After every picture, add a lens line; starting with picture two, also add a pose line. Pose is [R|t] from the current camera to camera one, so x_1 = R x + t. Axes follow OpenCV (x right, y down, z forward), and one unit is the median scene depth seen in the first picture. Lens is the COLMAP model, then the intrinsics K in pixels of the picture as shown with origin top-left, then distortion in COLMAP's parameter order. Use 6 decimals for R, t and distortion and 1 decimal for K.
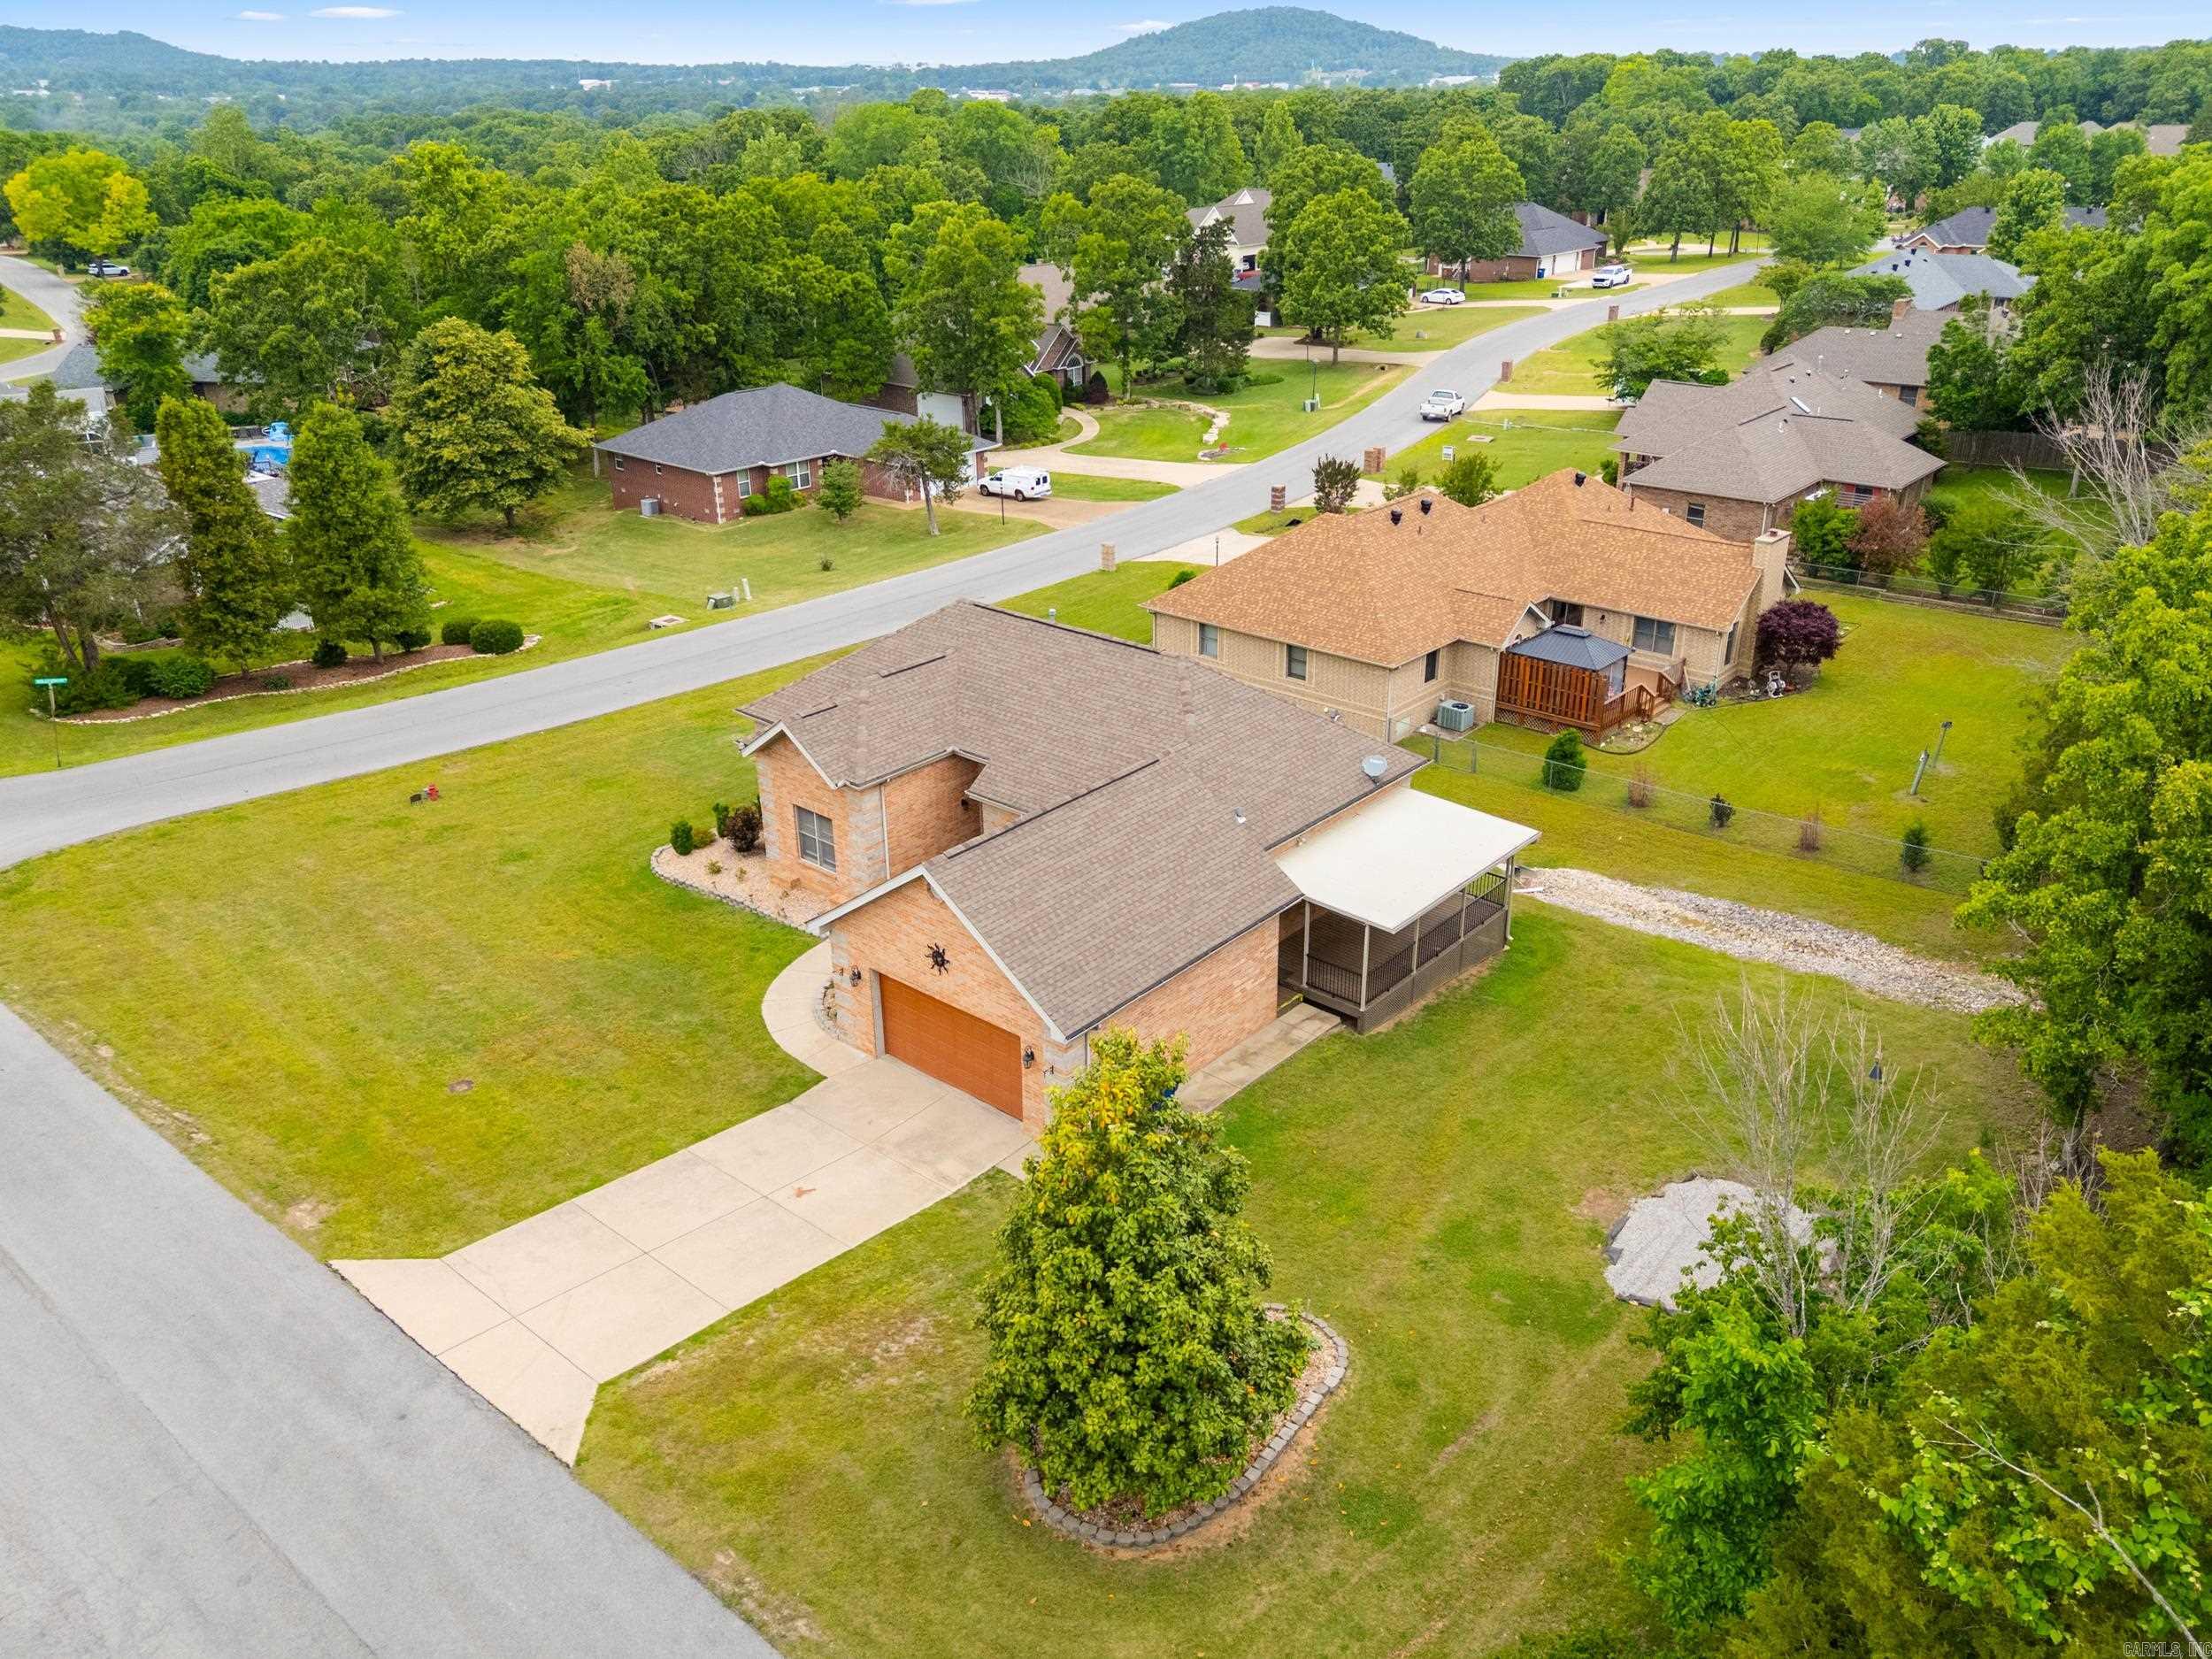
lens RADIAL K [[1621.9, 0, 1116.1], [0, 1621.9, 823.9], [0, 0, 1]] dist [0.065763, -0.055673]
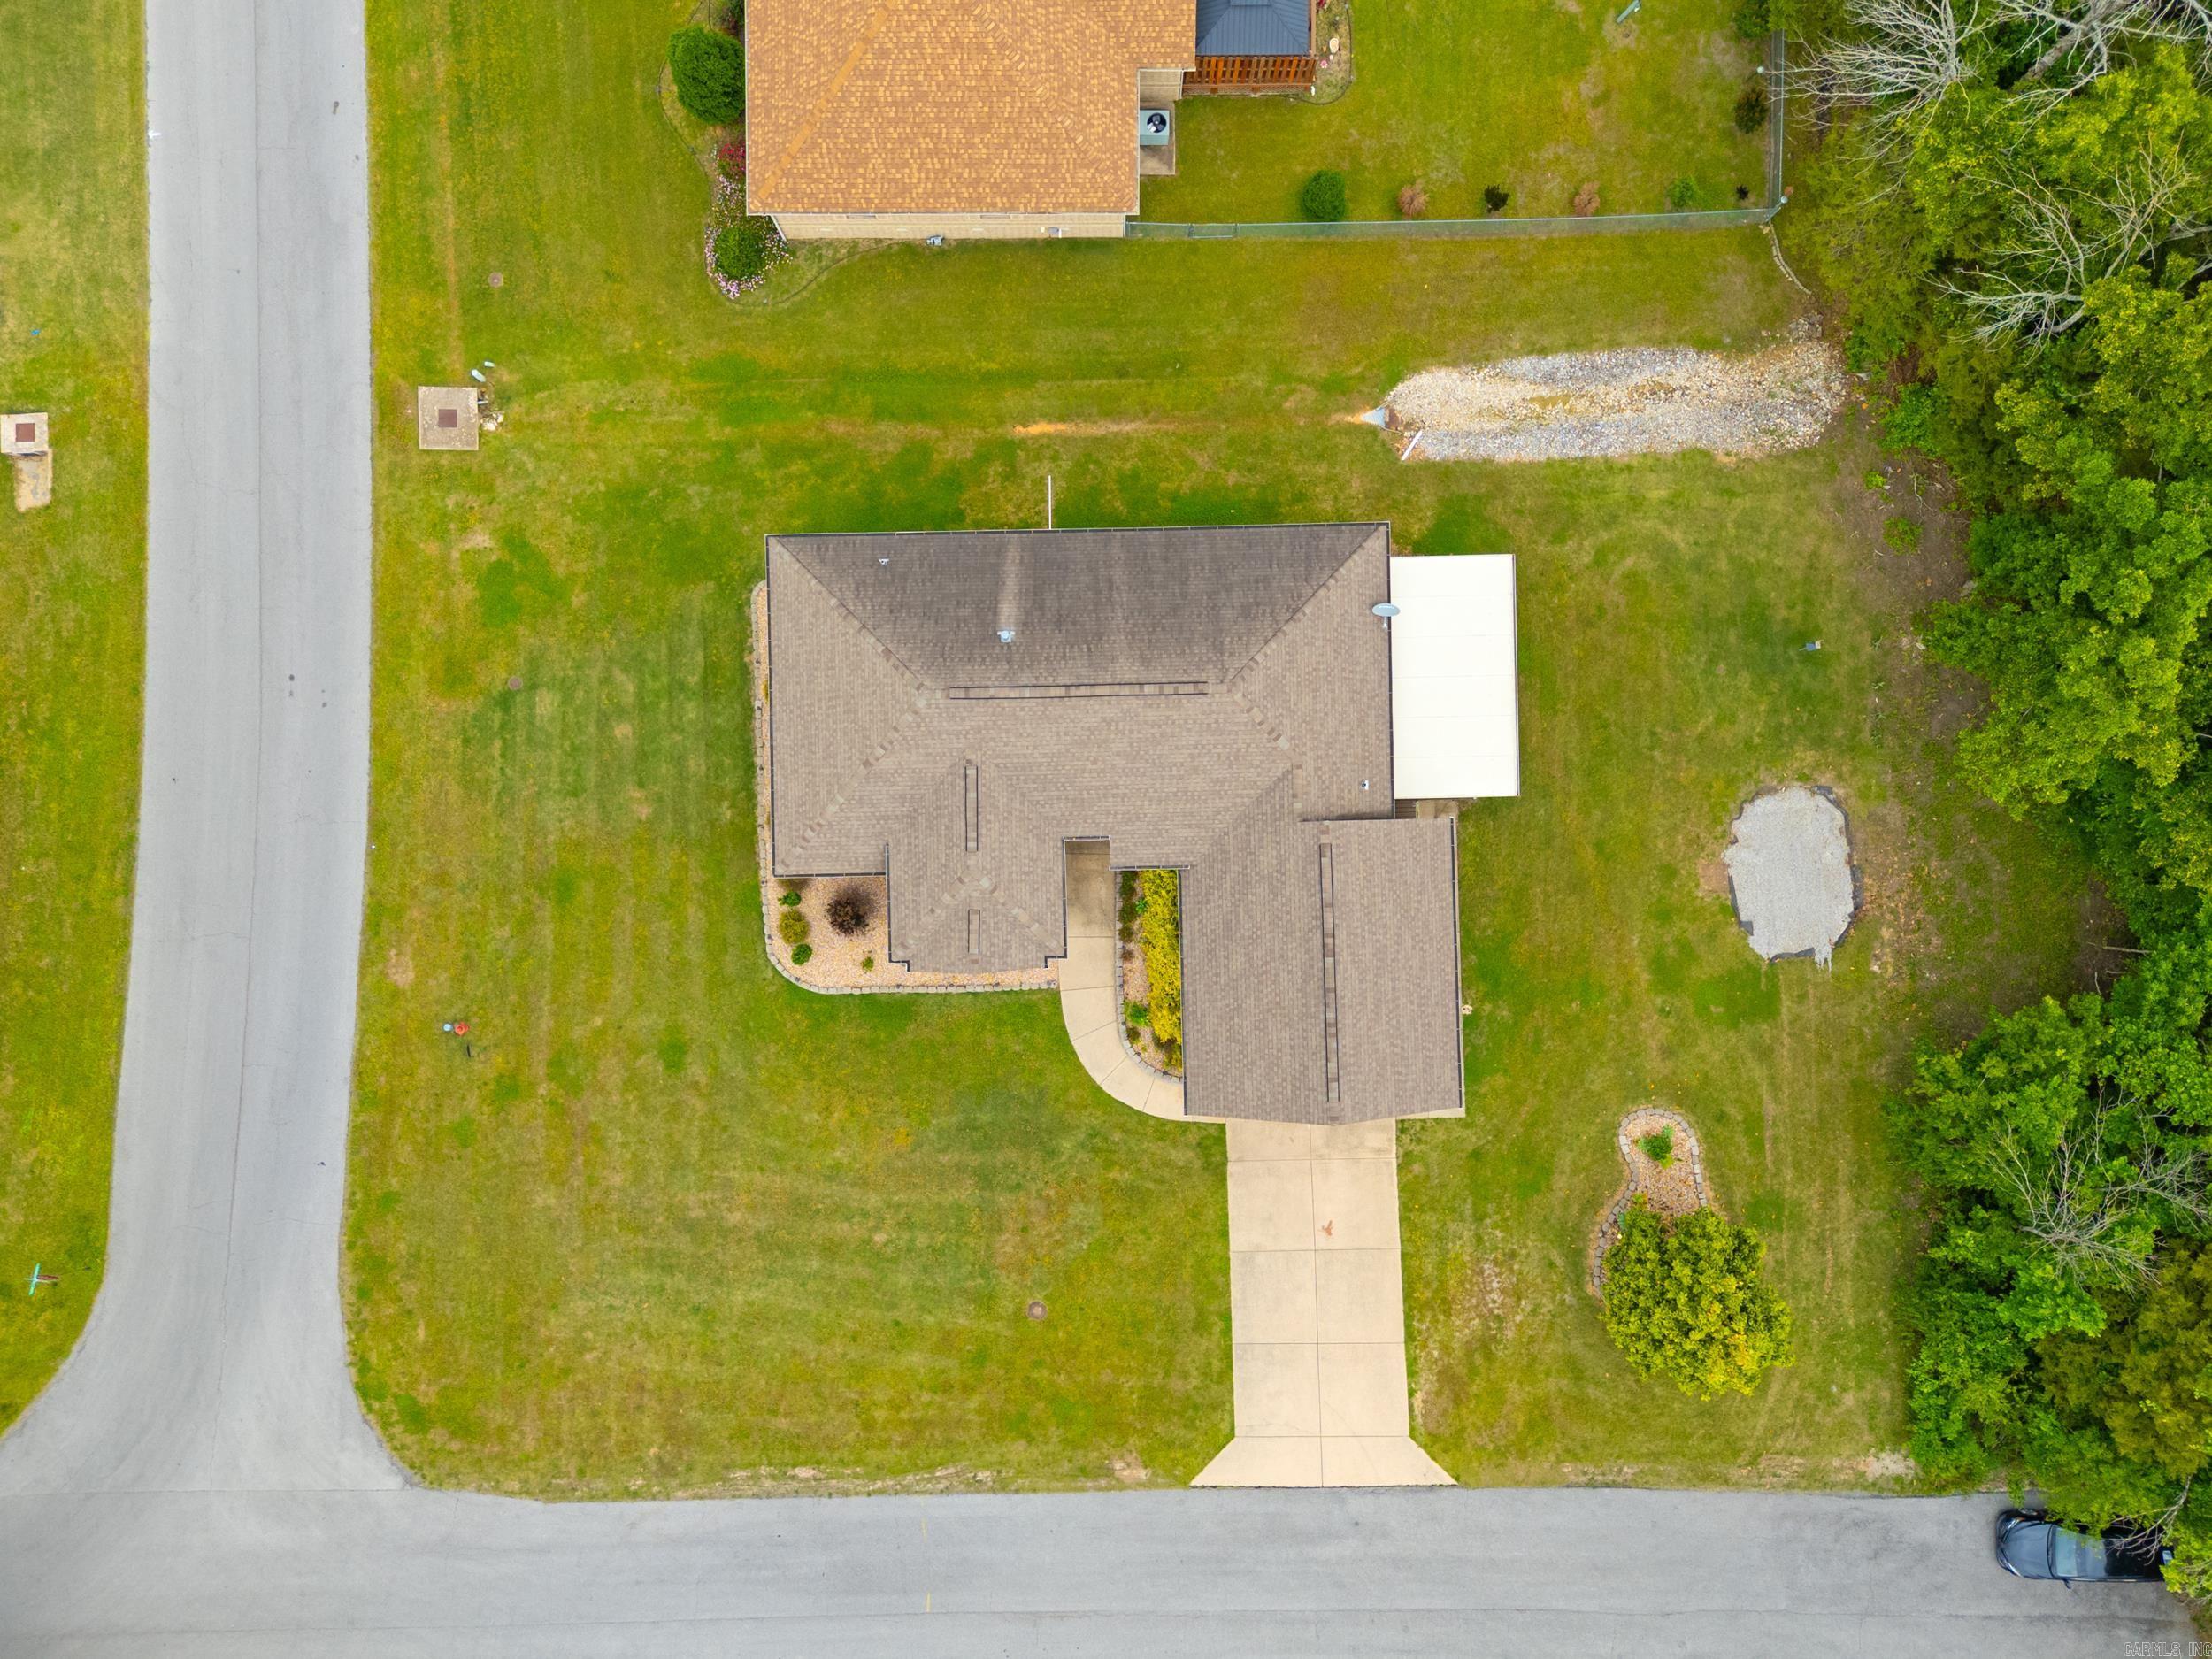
lens RADIAL K [[1621.9, 0, 1116.1], [0, 1621.9, 823.9], [0, 0, 1]] dist [0.065763, -0.055673]
pose [[0.748834, -0.662202, 0.027144, -0.089345], [0.269840, 0.342038, 0.900109, -0.902580], [-0.605338, -0.666708, 0.434818, 0.484530]]
